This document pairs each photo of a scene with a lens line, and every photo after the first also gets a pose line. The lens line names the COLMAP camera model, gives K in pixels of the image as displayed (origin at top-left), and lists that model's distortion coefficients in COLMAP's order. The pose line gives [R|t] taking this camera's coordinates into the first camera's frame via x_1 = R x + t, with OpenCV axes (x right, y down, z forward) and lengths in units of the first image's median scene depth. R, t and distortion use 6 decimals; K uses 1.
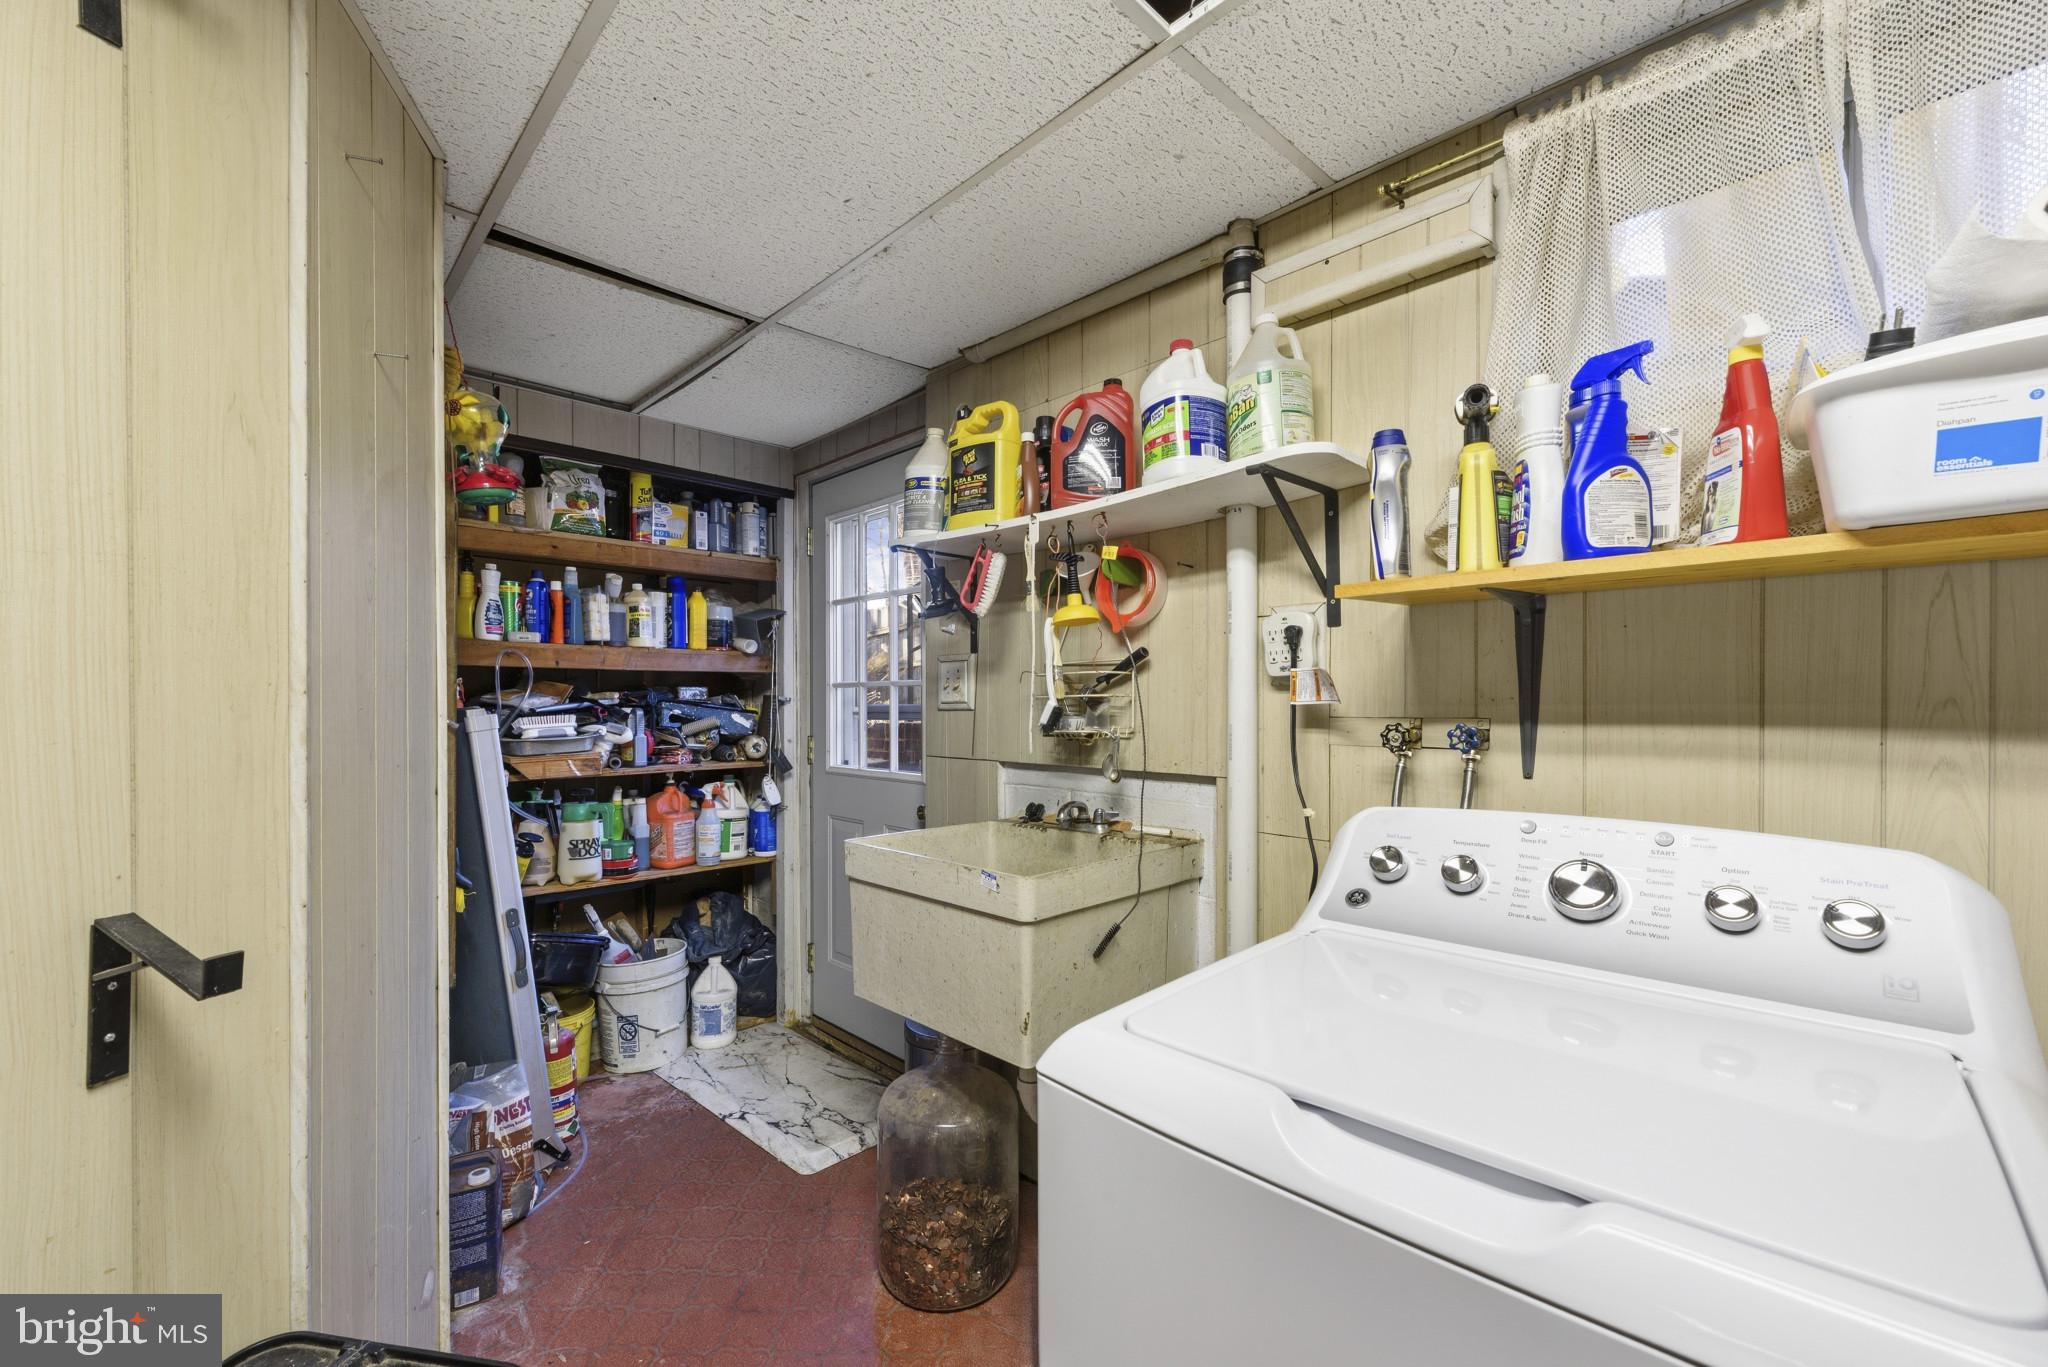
lens RADIAL K [[822.6, 0, 1027.5], [0, 822.6, 706.1], [0, 0, 1]] dist [0.000506, 0.000095]
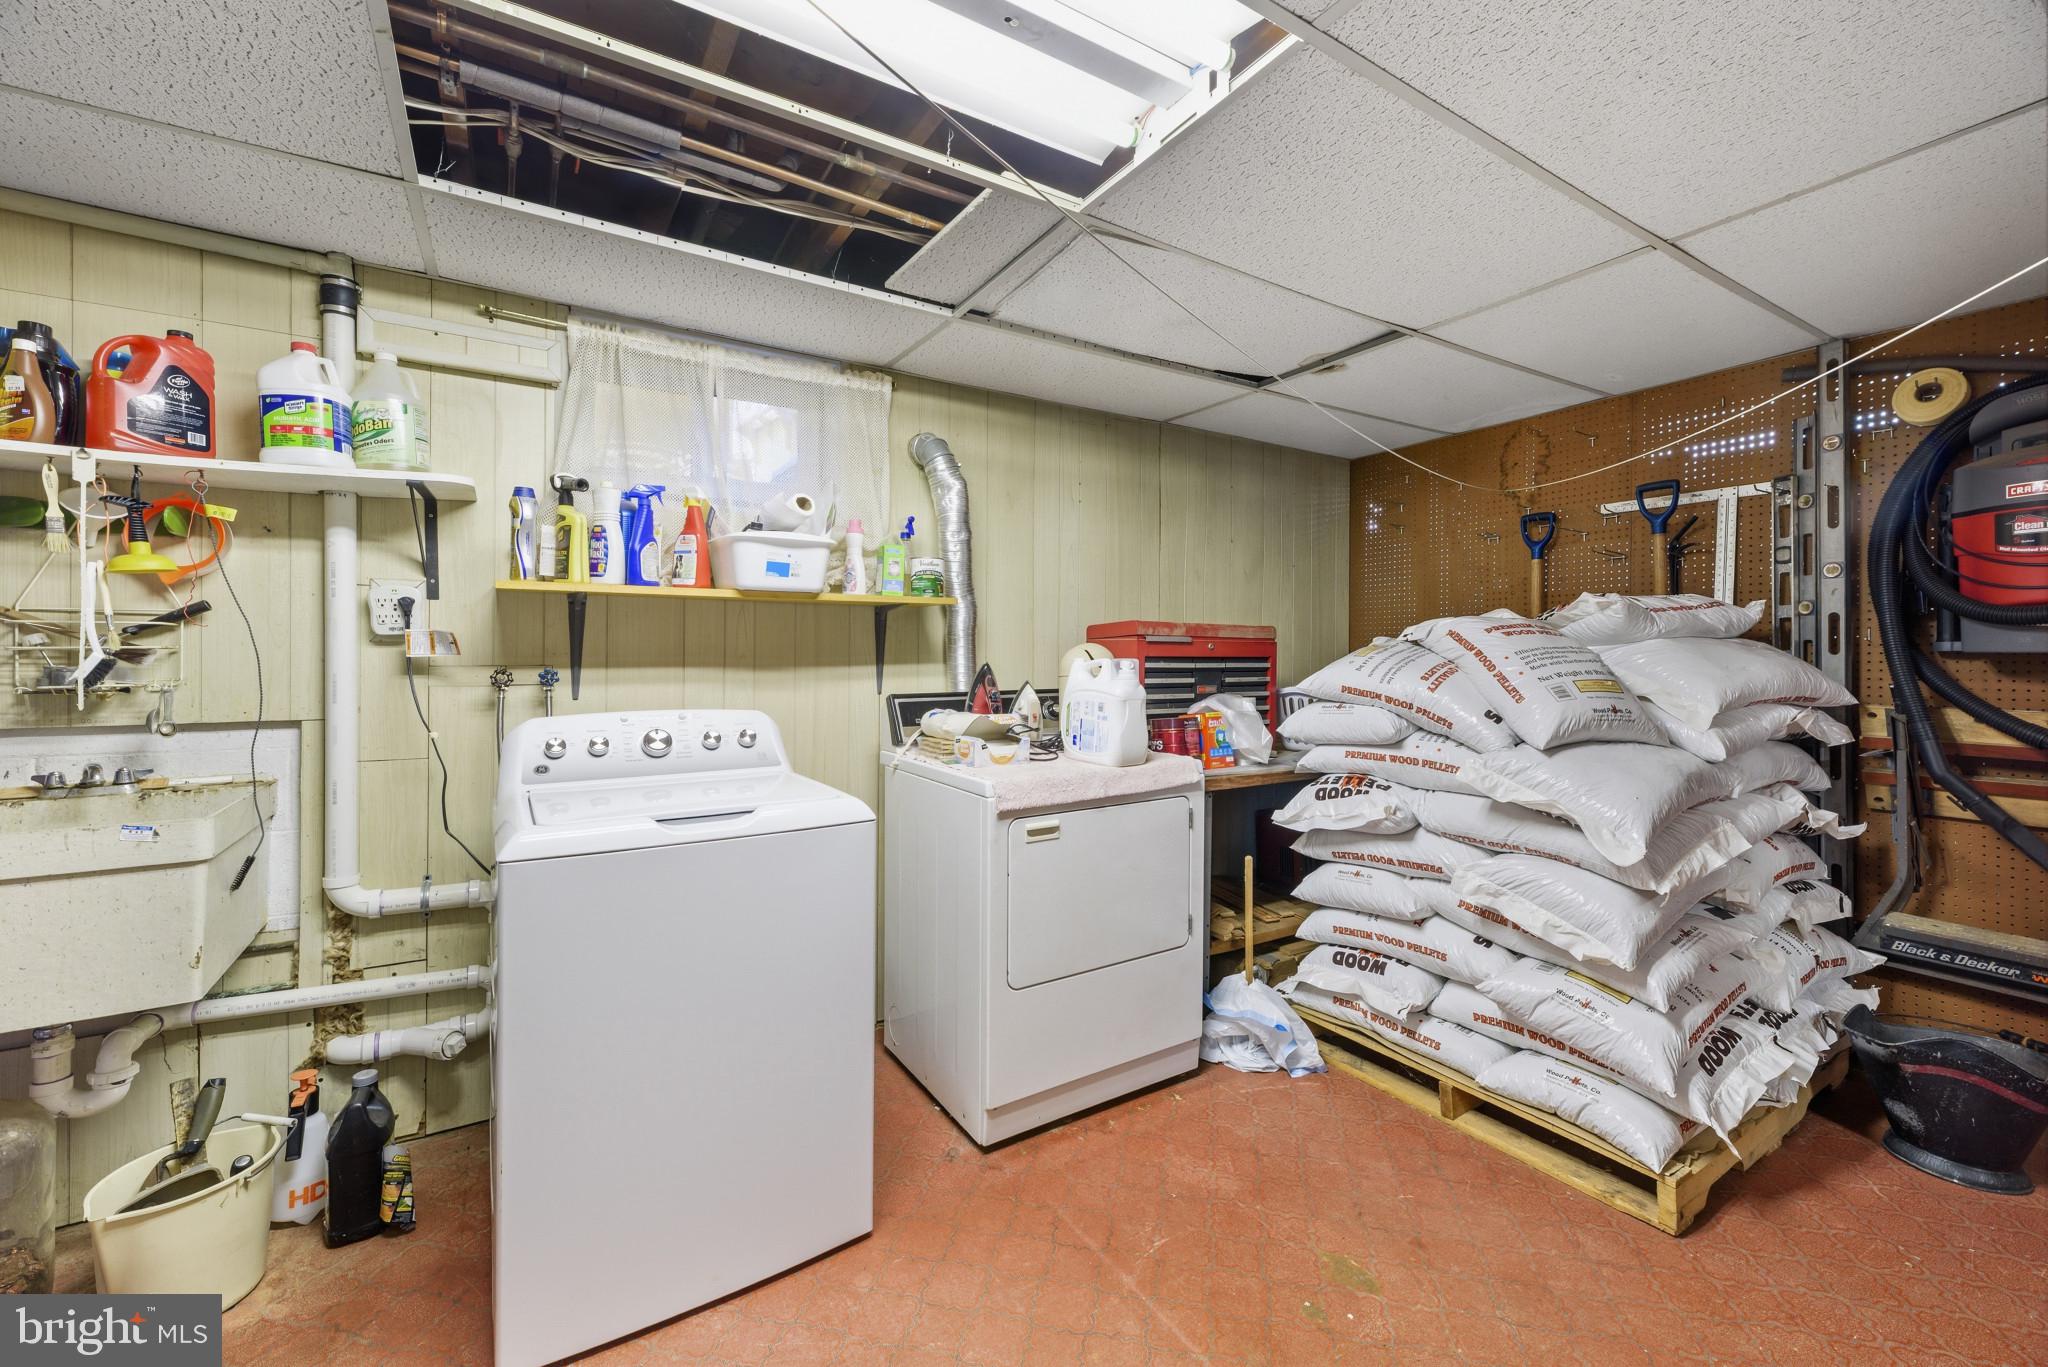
lens RADIAL K [[819.9, 0, 1021.7], [0, 819.9, 670.5], [0, 0, 1]] dist [-0.000482, -0.000043]
pose [[0.225877, -0.015645, 0.974030, -0.785138], [0.002265, 0.999877, 0.015535, 0.002162], [-0.974153, -0.001303, 0.225885, -0.271365]]
